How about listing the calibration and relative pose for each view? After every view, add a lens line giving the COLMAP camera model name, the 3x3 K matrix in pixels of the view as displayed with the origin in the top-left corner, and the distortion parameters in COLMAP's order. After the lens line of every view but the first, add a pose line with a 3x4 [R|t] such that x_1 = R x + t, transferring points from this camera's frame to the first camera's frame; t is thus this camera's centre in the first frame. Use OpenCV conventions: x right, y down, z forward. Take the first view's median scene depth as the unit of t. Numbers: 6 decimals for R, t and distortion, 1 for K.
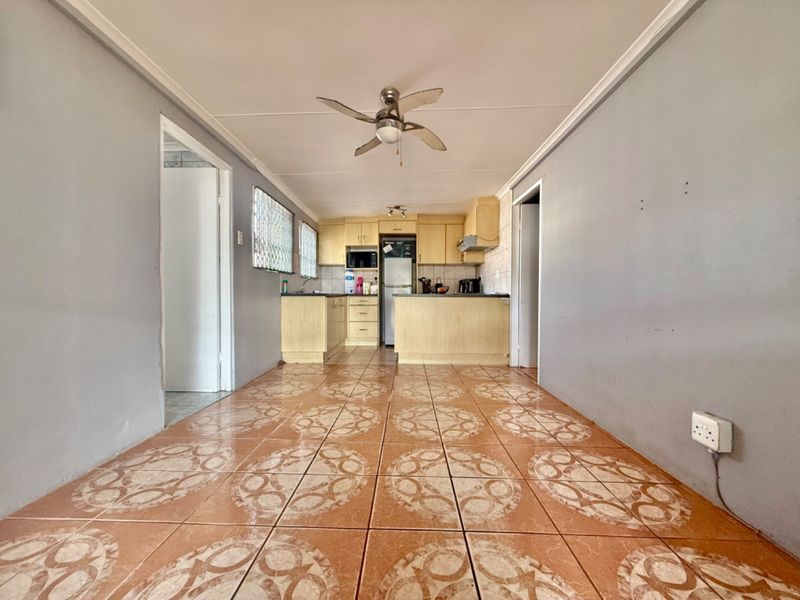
lens RADIAL K [[400.2, 0, 400.7], [0, 400.2, 308.7], [0, 0, 1]] dist [-0.004986, -0.012908]
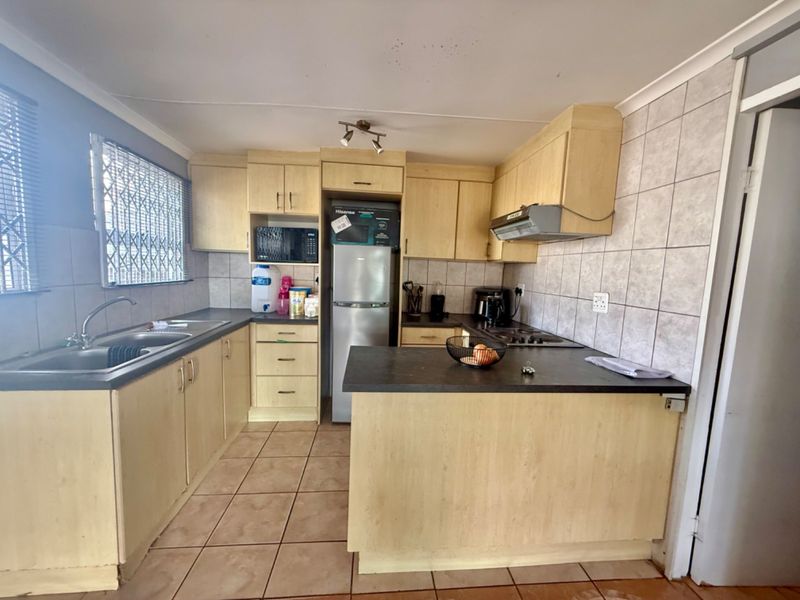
lens RADIAL K [[321.7, 0, 400.0], [0, 321.7, 300.0], [0, 0, 1]] dist [-0.001608, -0.000137]
pose [[0.991590, 0.019582, 0.127932, -0.010044], [-0.032581, 0.994421, 0.100324, -0.100435], [-0.125254, -0.103649, 0.986696, 0.601882]]
